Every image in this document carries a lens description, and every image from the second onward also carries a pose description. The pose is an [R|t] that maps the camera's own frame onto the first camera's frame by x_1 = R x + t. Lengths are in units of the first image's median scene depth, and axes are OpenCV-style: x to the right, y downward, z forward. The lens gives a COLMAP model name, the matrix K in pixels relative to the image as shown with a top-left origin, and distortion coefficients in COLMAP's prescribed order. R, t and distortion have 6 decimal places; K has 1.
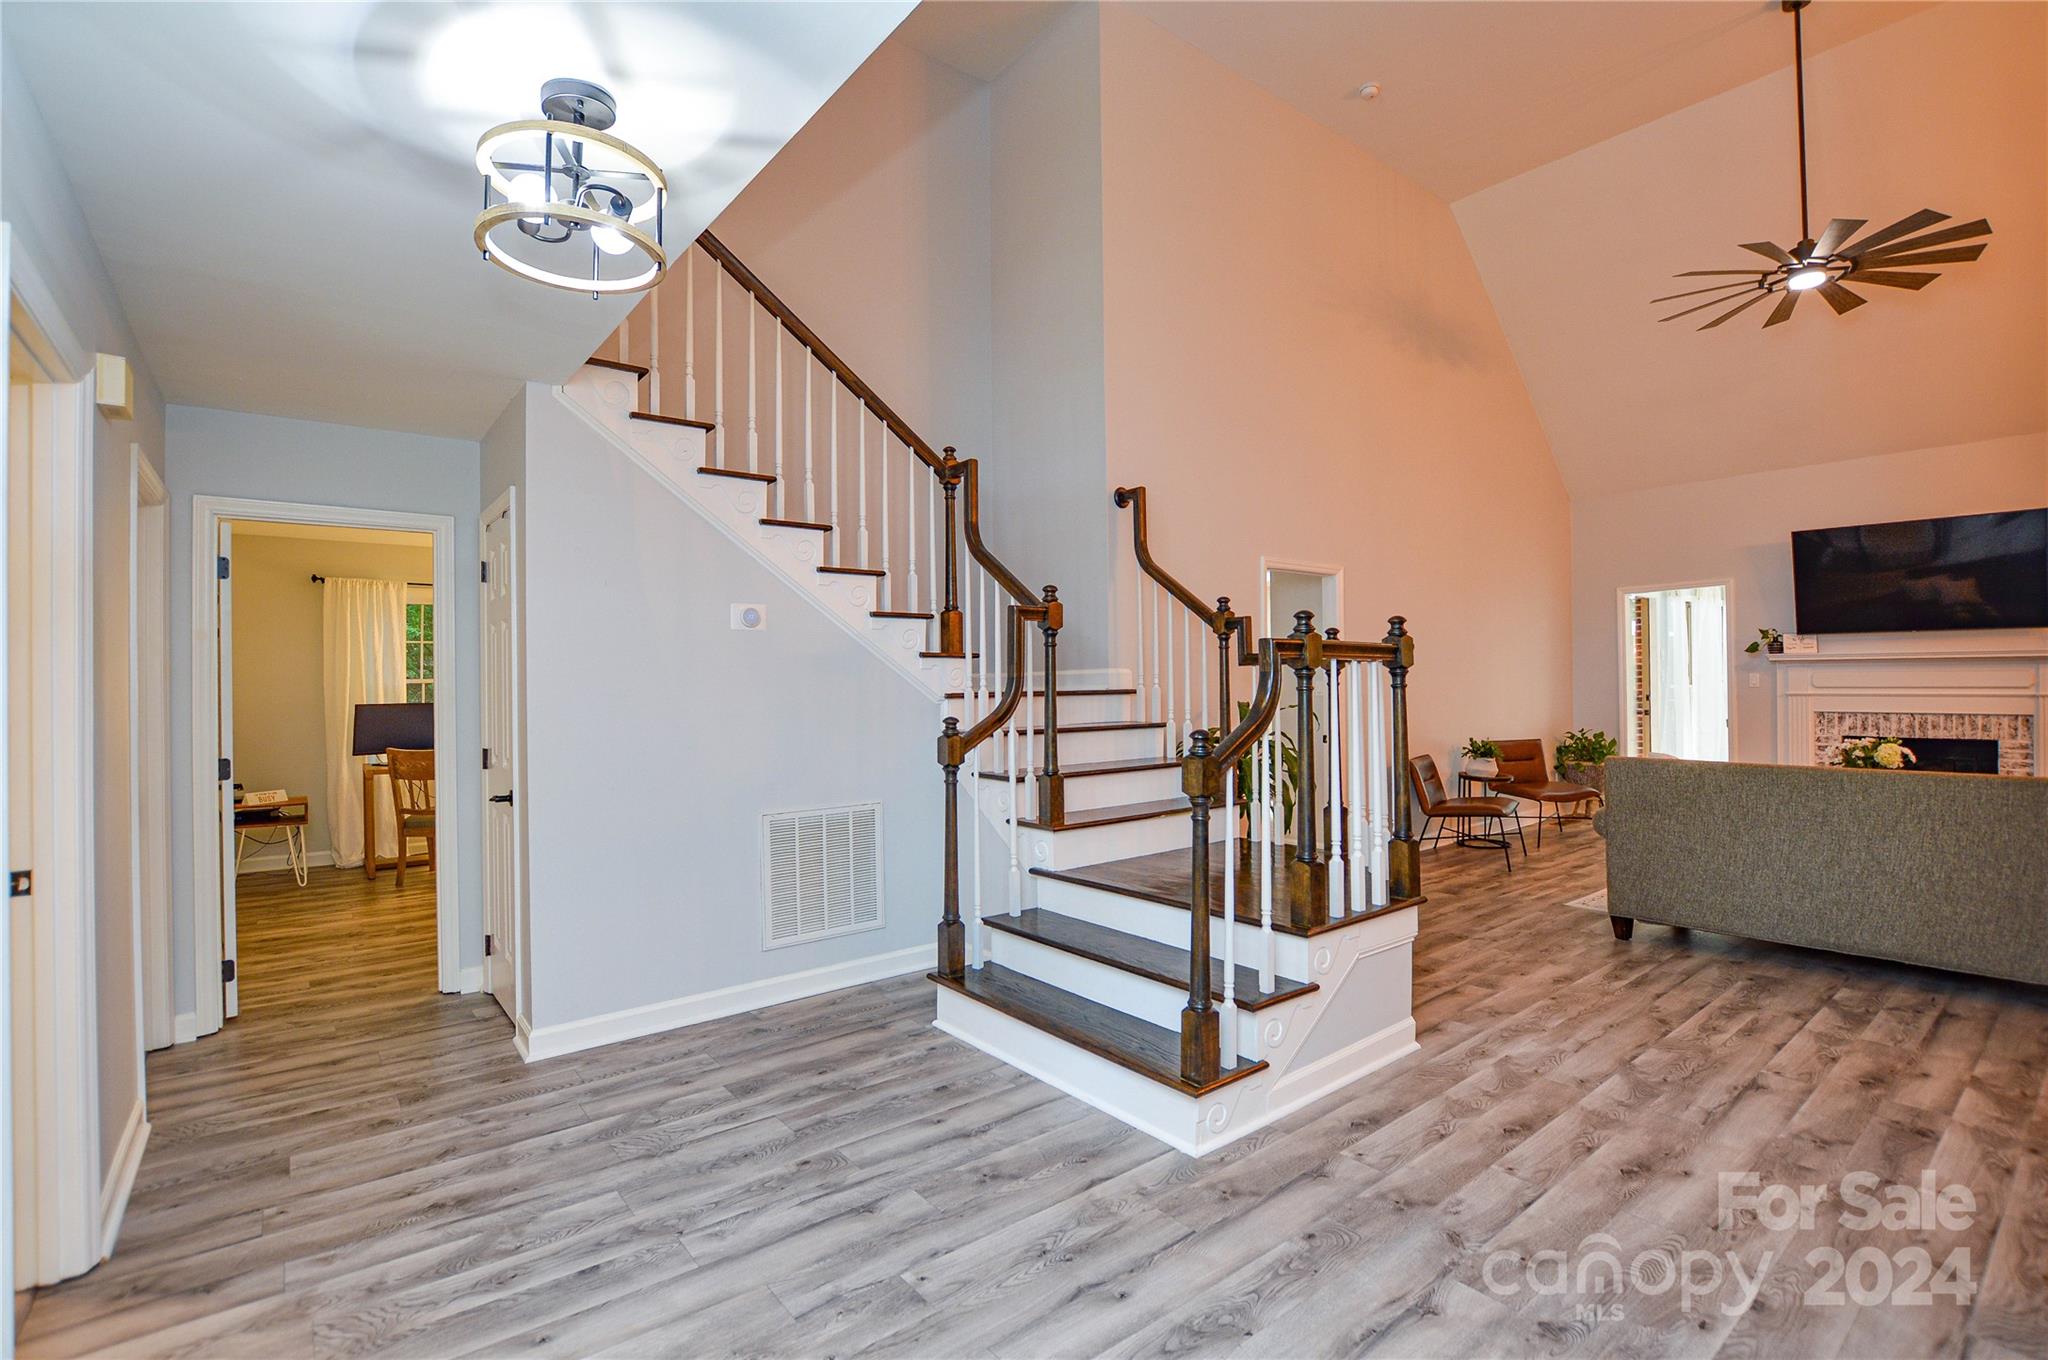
lens RADIAL K [[916.3, 0, 1072.2], [0, 916.3, 682.2], [0, 0, 1]] dist [-0.033123, 0.004297]
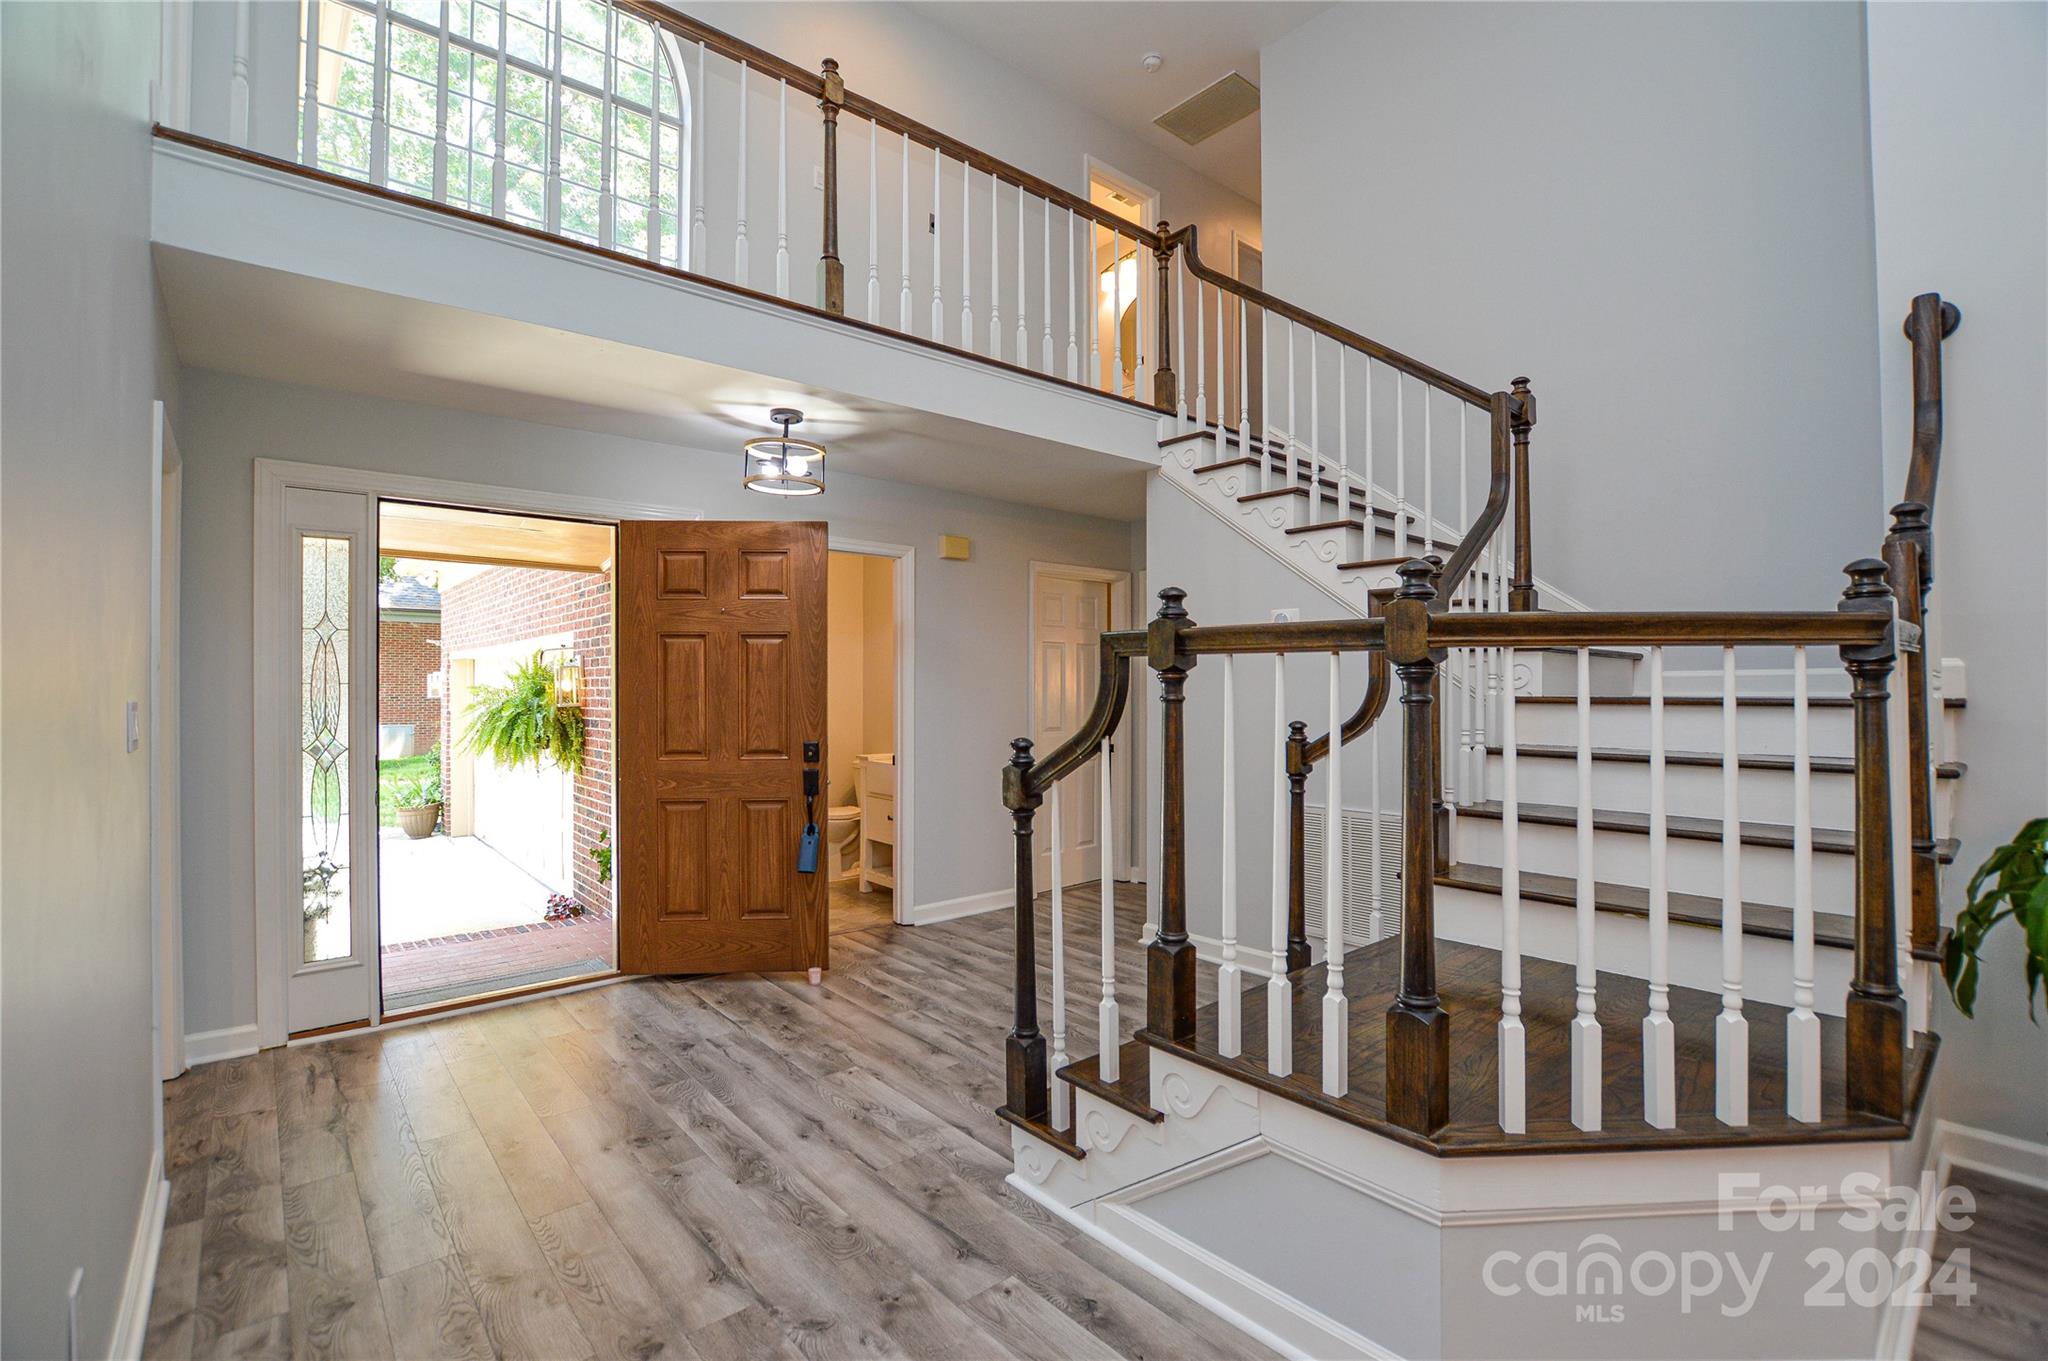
lens RADIAL K [[916.3, 0, 1024.6], [0, 916.3, 675.2], [0, 0, 1]] dist [-0.033123, 0.004297]
pose [[0.029576, 0.002467, -0.999560, 0.772757], [0.001701, 0.999995, 0.002518, -0.009619], [0.999561, -0.001774, 0.029571, 0.698637]]
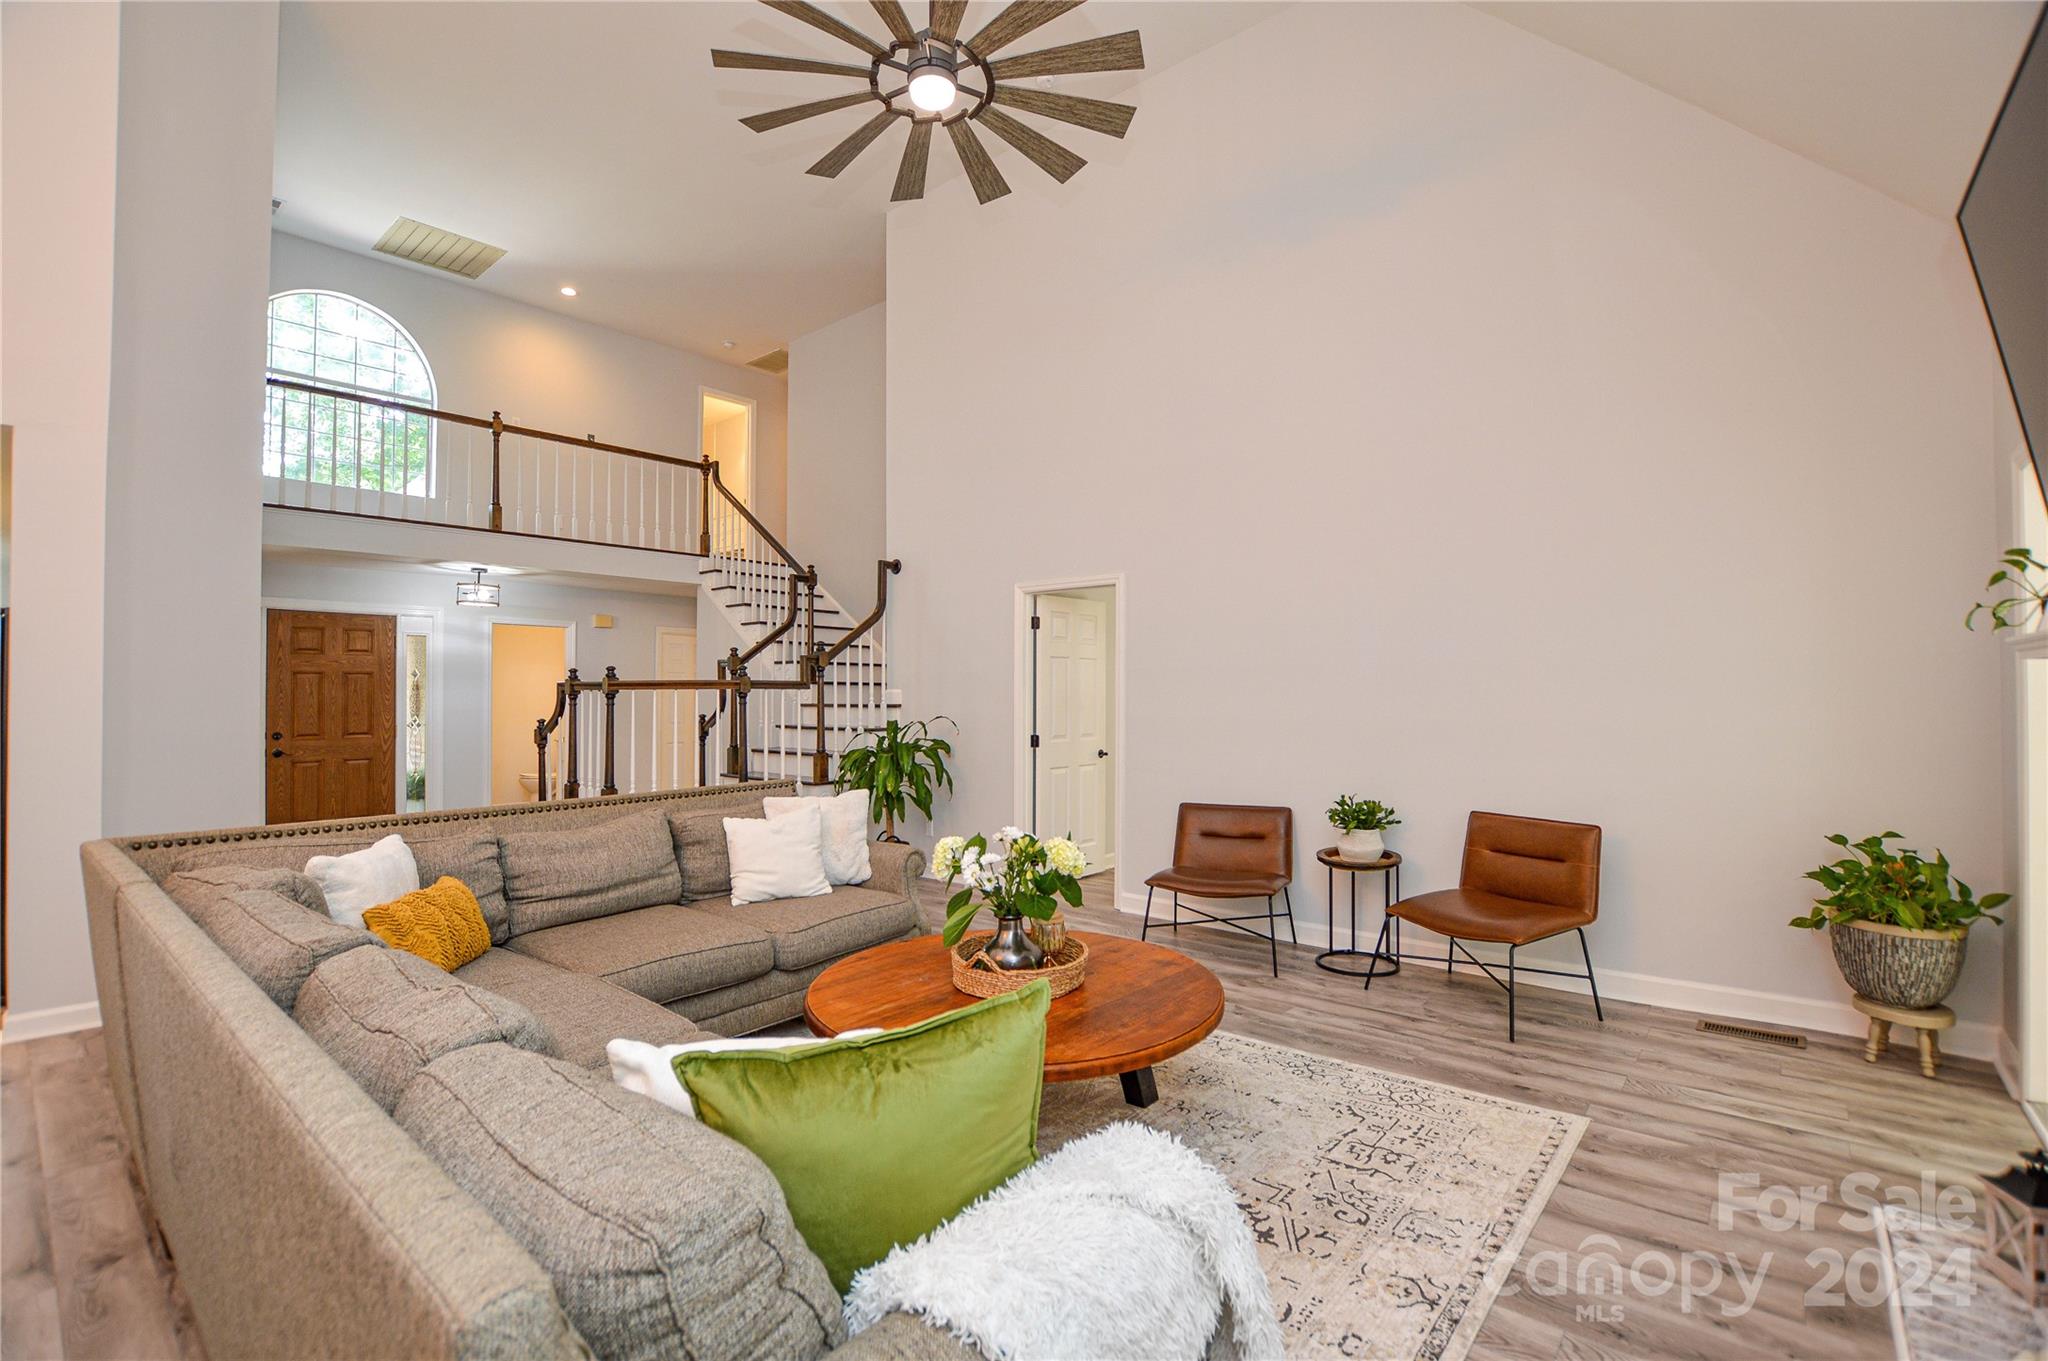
lens RADIAL K [[916.3, 0, 1026.0], [0, 916.3, 684.0], [0, 0, 1]] dist [-0.033123, 0.004297]
pose [[0.198142, 0.004570, -0.980163, 2.146495], [-0.000211, 0.999989, 0.004620, -0.045256], [0.980173, -0.000708, 0.198140, 1.329465]]
